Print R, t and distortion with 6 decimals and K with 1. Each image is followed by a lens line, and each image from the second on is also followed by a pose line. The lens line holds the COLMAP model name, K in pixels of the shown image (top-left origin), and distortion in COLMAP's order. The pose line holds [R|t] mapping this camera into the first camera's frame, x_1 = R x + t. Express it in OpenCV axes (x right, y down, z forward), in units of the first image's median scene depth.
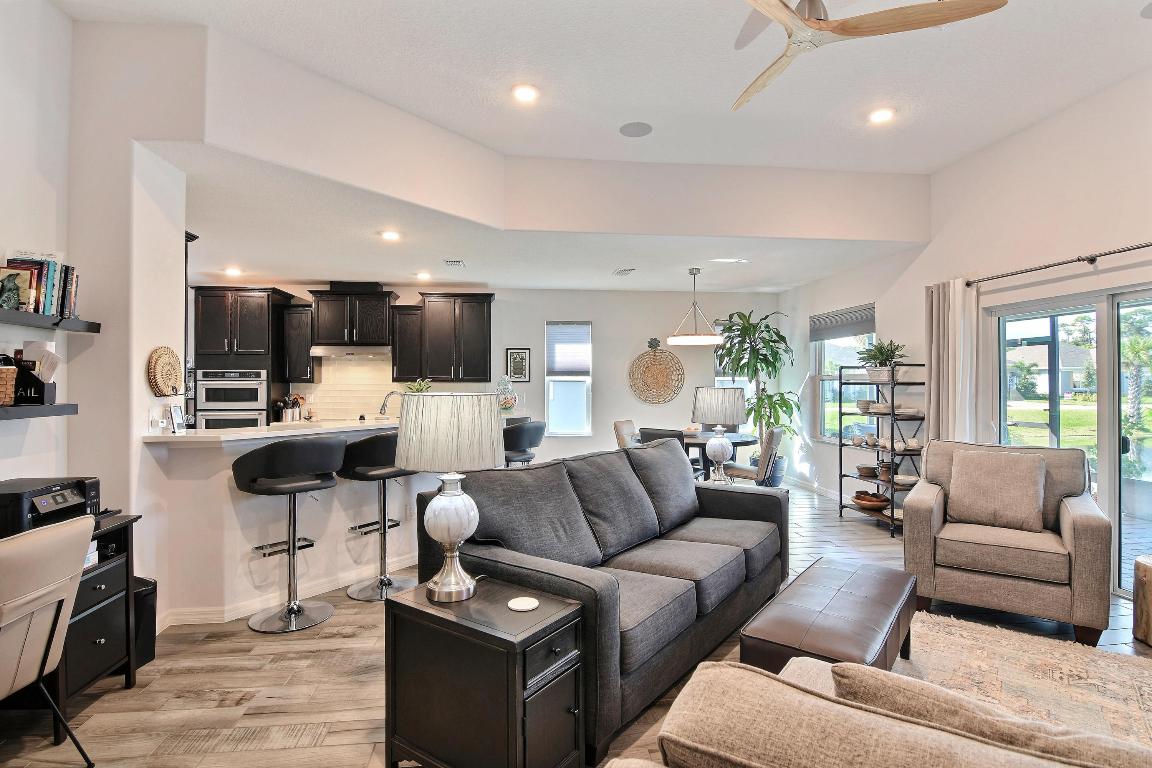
lens RADIAL K [[558.1, 0, 575.8], [0, 558.1, 378.9], [0, 0, 1]] dist [-0.001960, -0.012626]
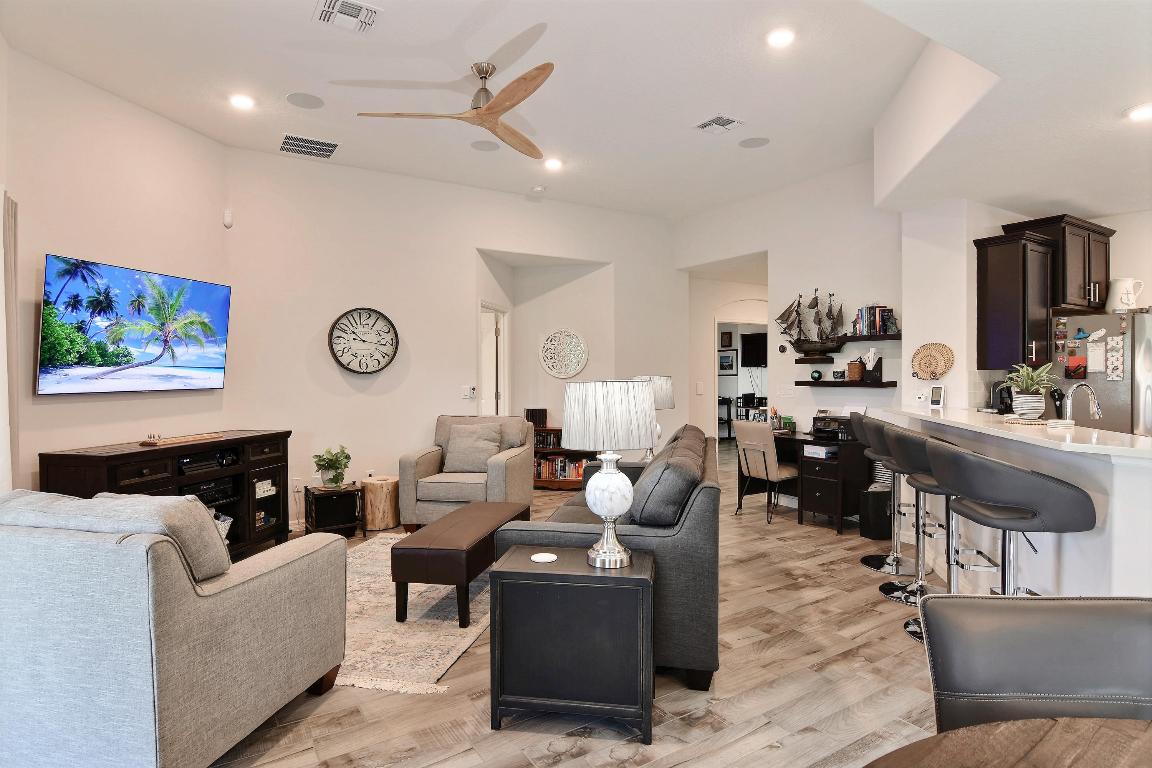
lens RADIAL K [[623.3, 0, 577.3], [0, 623.3, 379.6], [0, 0, 1]] dist [-0.001795, -0.011794]
pose [[-0.899525, 0.011285, -0.436724, 0.319608], [0.008525, 0.999929, 0.008281, 0.005643], [0.436786, 0.003726, -0.899557, 0.890485]]
